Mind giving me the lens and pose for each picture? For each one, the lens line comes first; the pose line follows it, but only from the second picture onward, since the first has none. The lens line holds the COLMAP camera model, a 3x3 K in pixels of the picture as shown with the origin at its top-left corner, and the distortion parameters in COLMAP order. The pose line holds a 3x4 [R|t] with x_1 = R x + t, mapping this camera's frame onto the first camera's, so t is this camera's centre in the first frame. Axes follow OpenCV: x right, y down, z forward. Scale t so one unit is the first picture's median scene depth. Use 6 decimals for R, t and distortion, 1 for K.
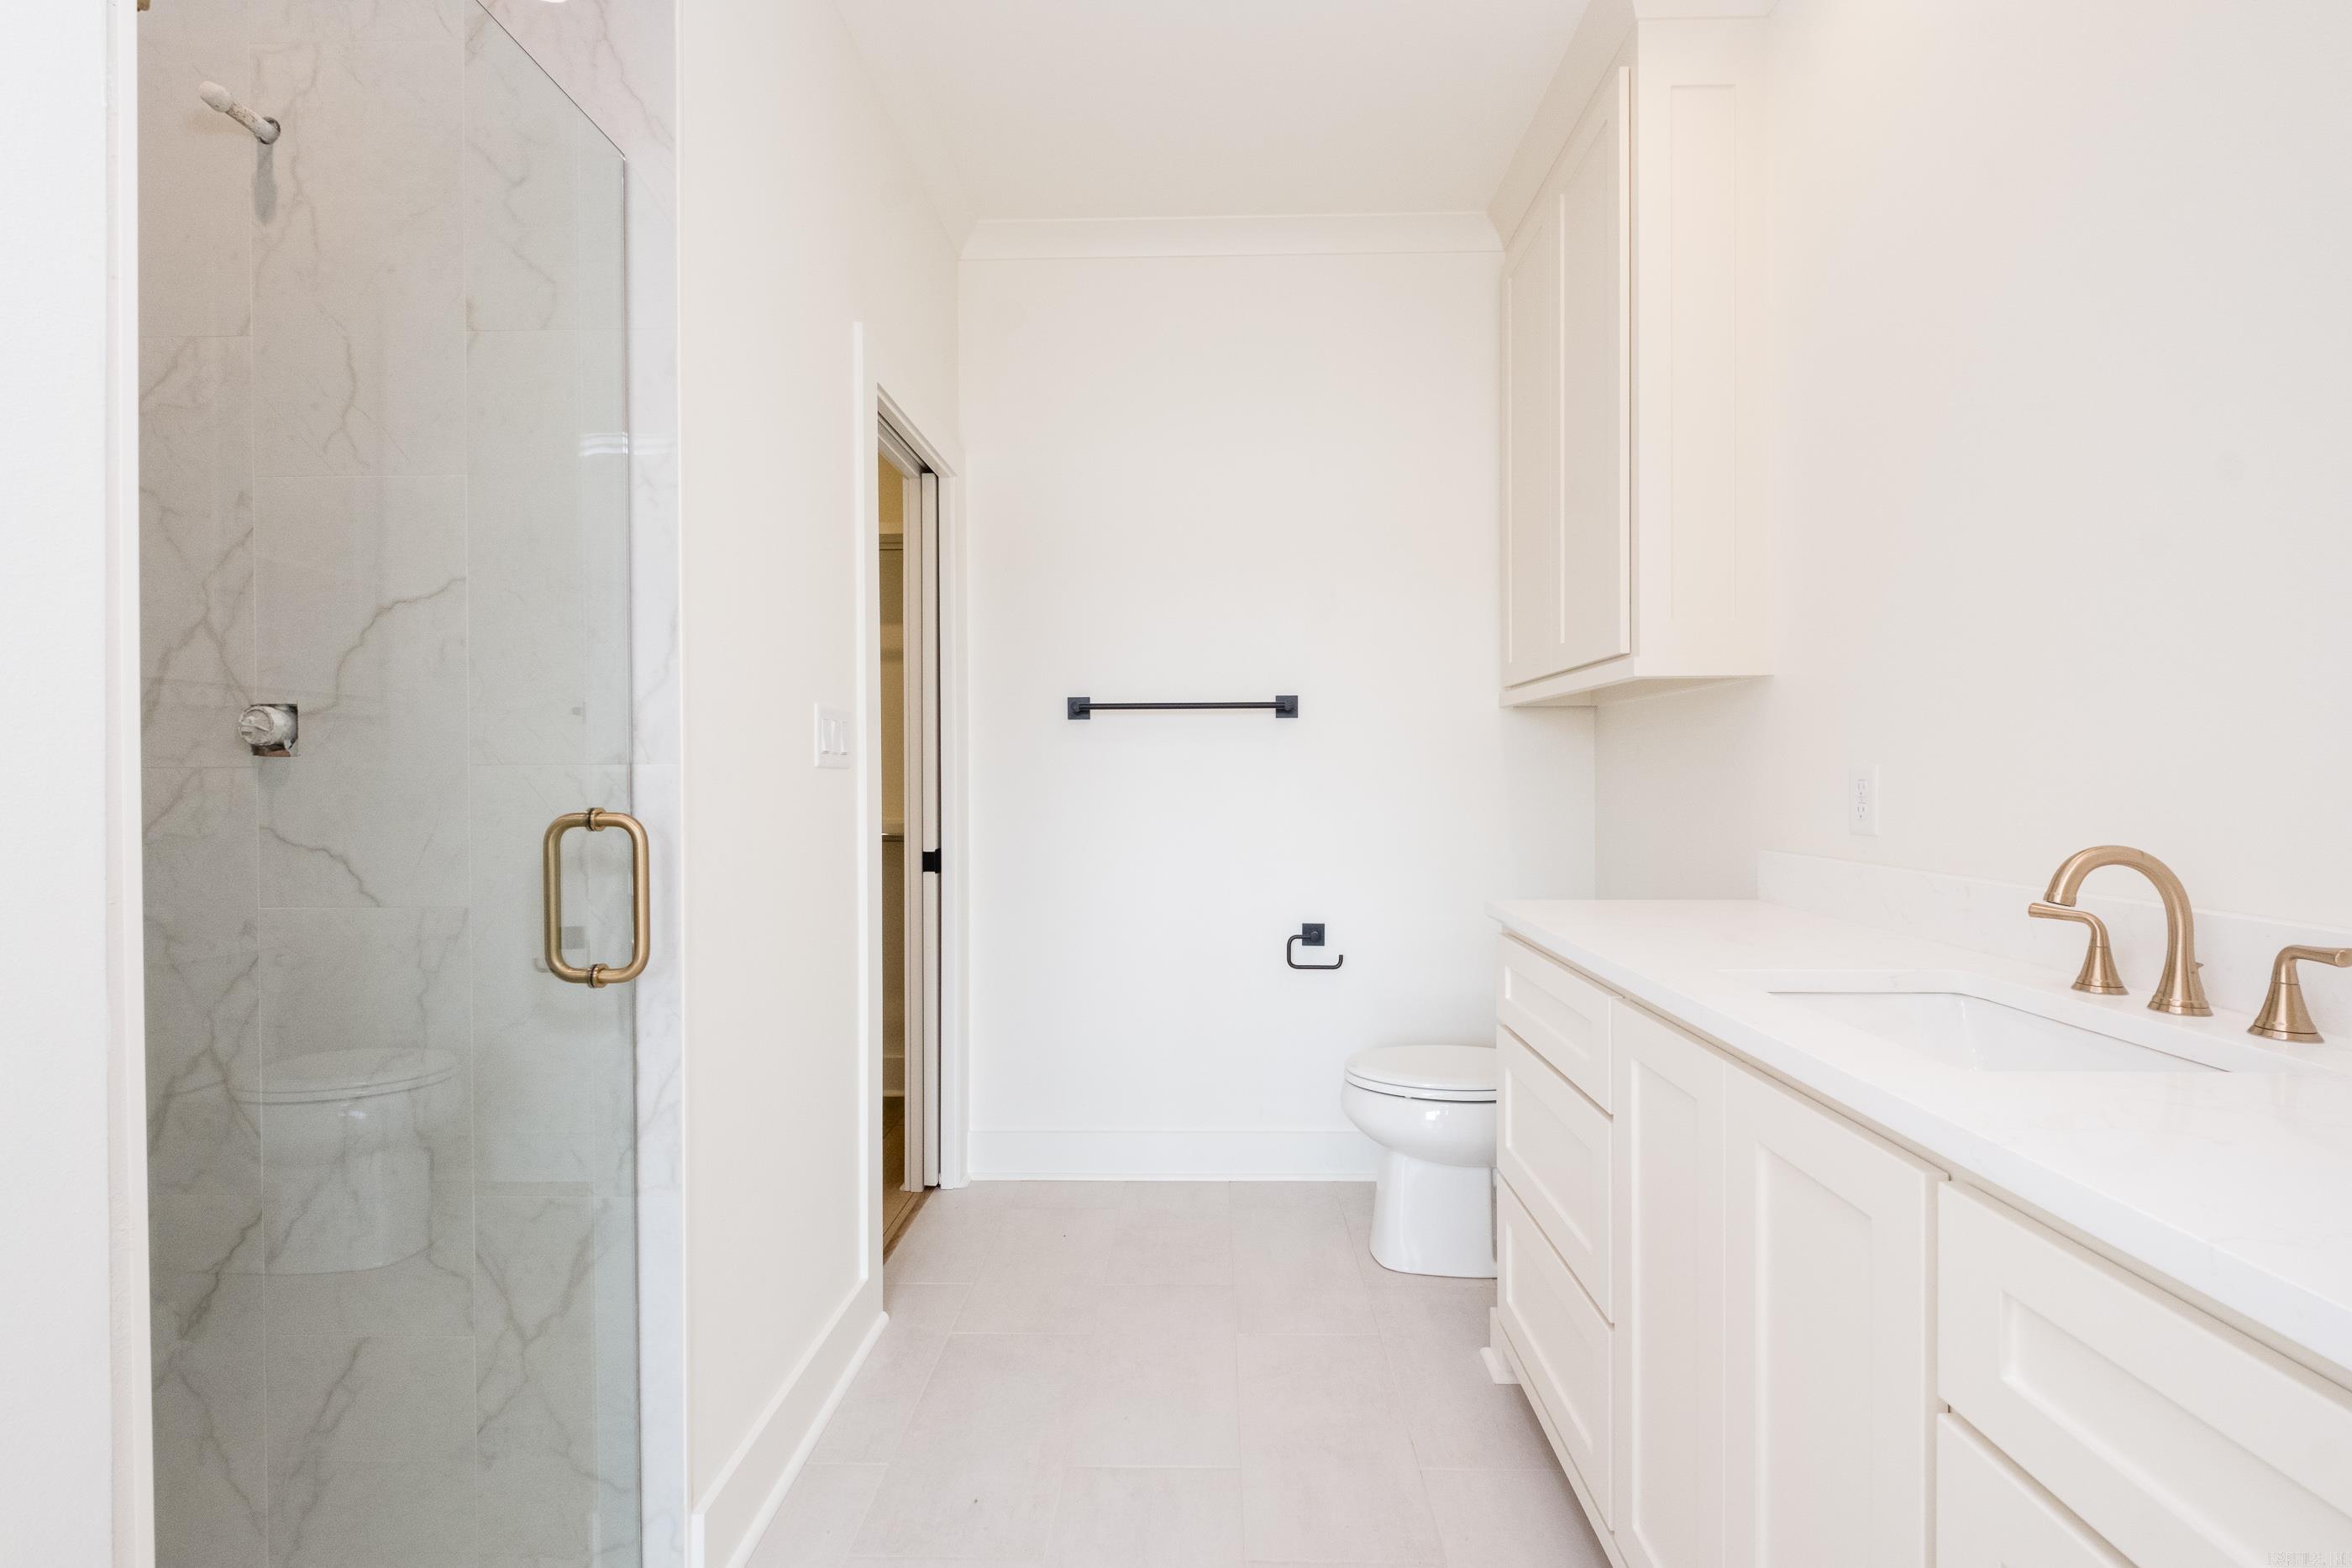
lens RADIAL K [[996.0, 0, 1175.4], [0, 996.0, 769.9], [0, 0, 1]] dist [-0.000055, -0.003274]
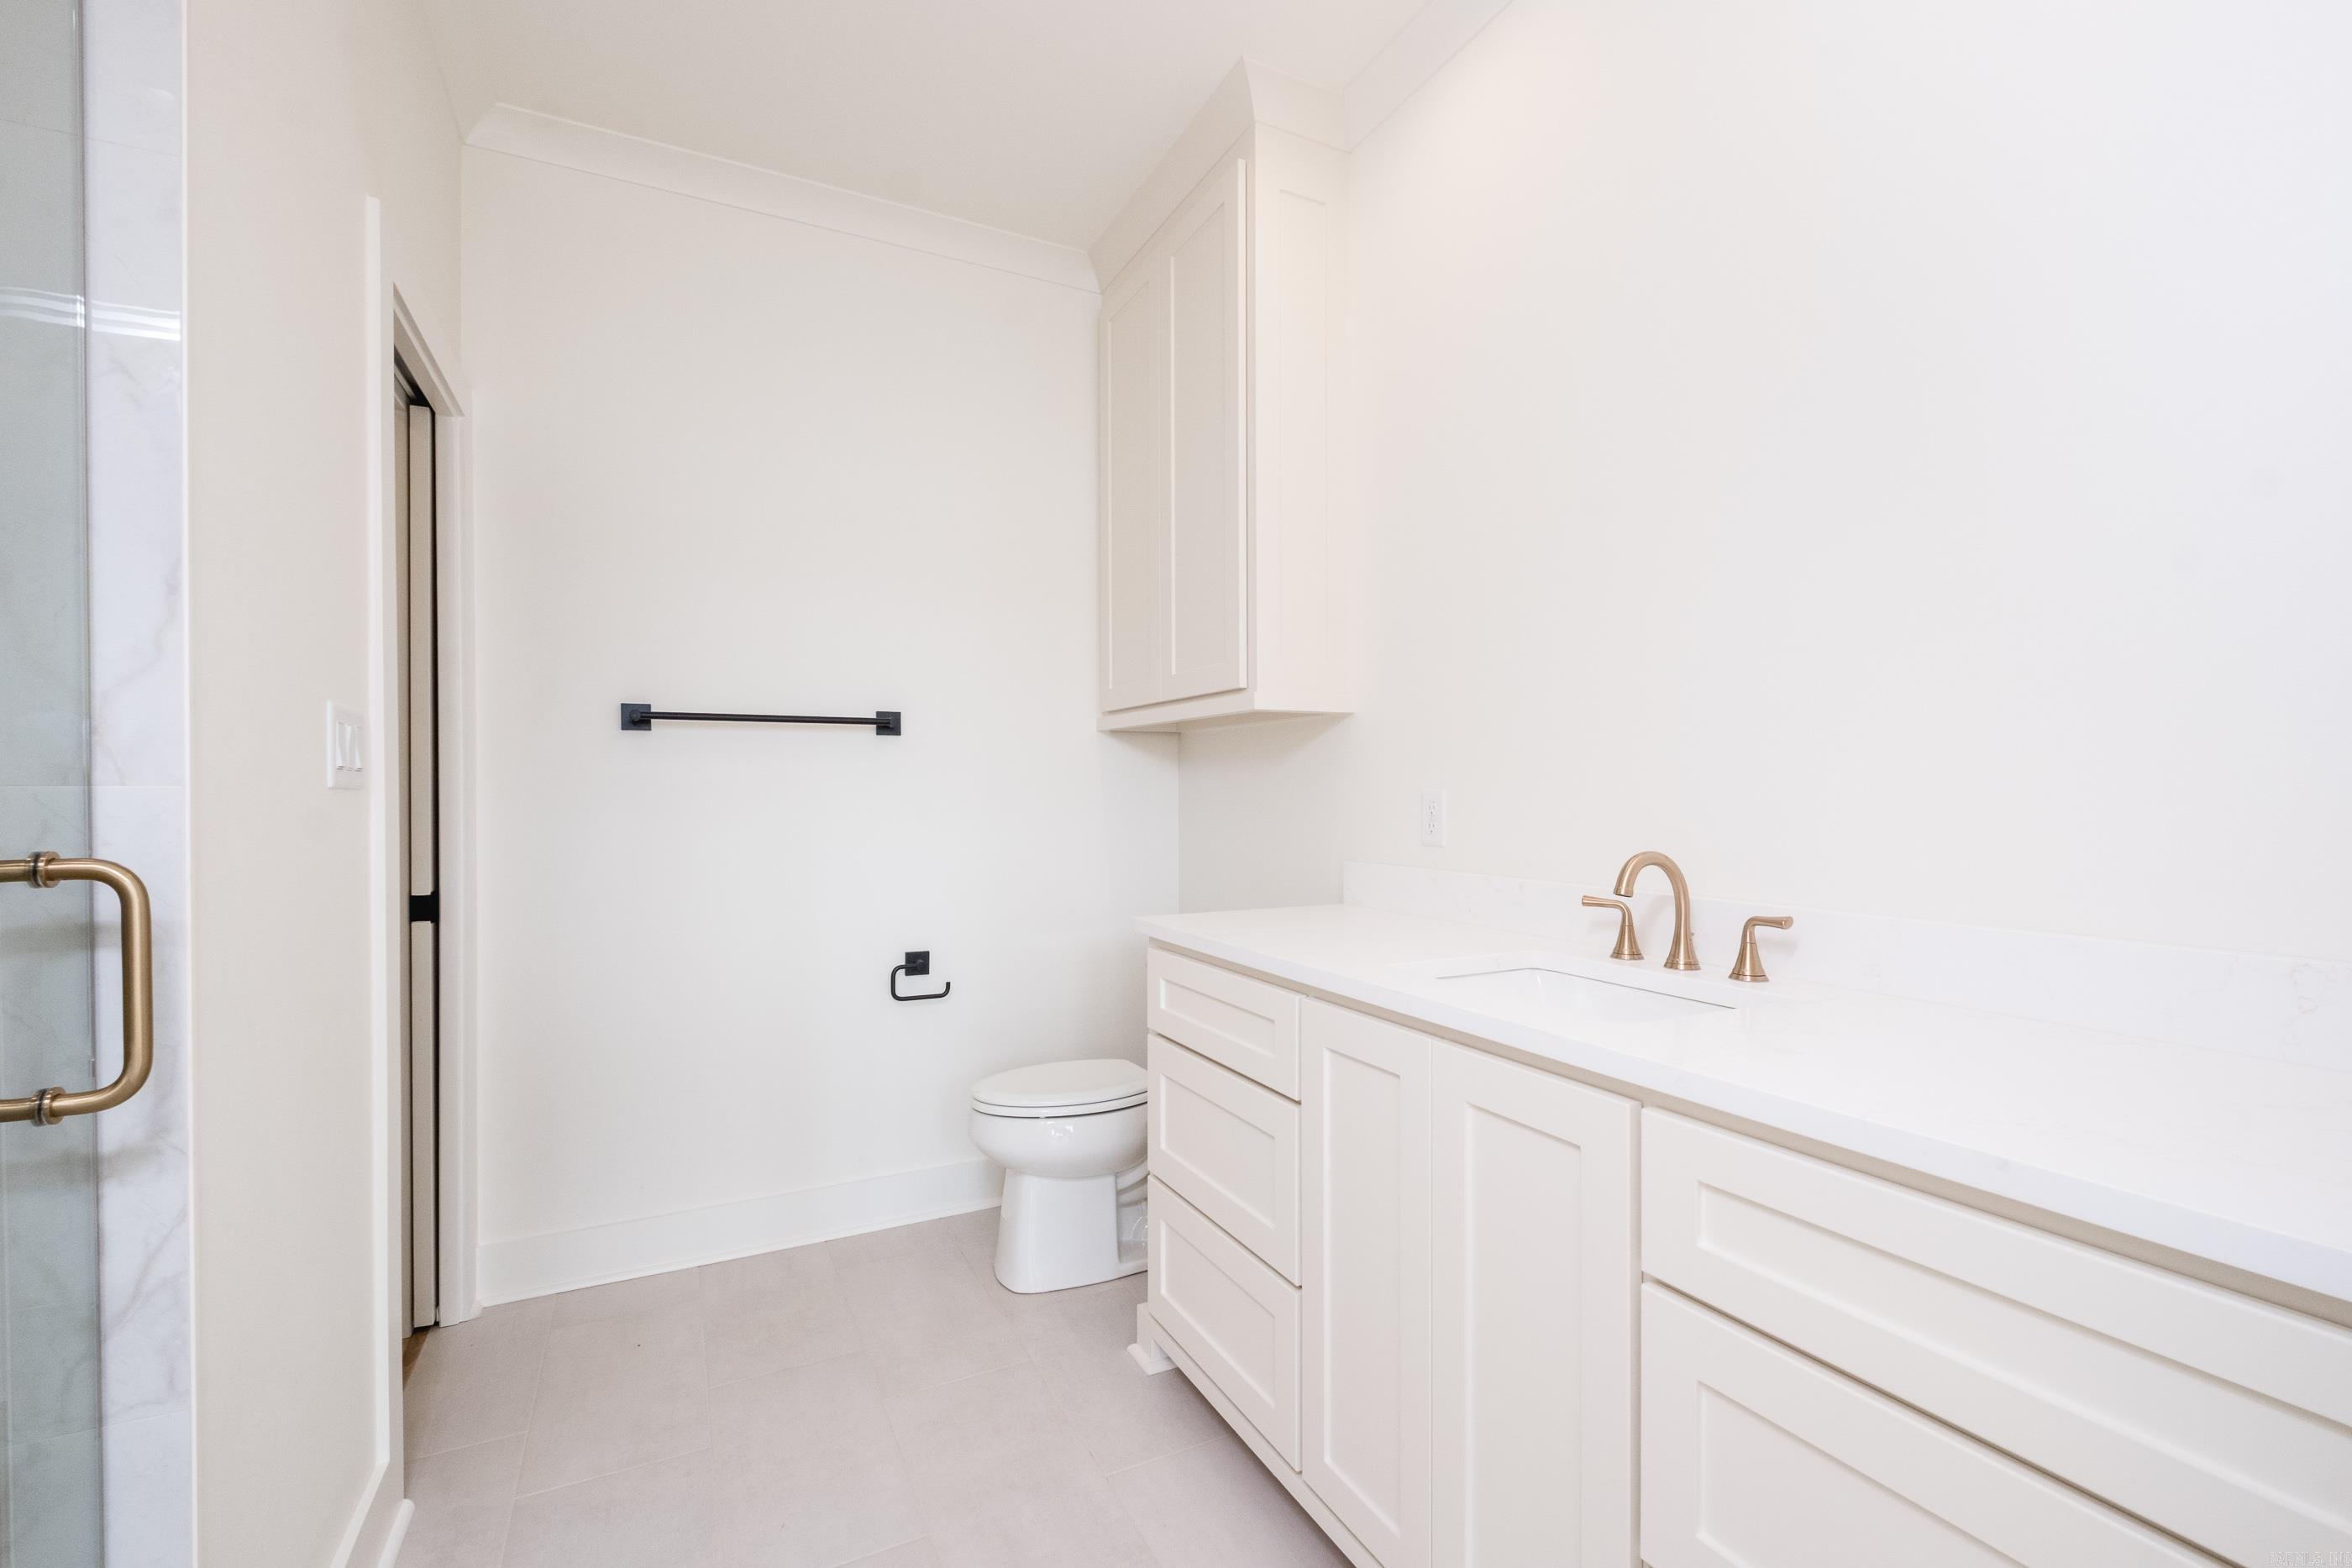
lens RADIAL K [[1020.7, 0, 1176.0], [0, 1020.7, 784.0], [0, 0, 1]] dist [0.000040, -0.001540]
pose [[0.878675, 0.006159, 0.477382, -0.174737], [-0.004499, 0.999979, -0.004621, -0.004900], [-0.477400, 0.001913, 0.878684, 0.035109]]
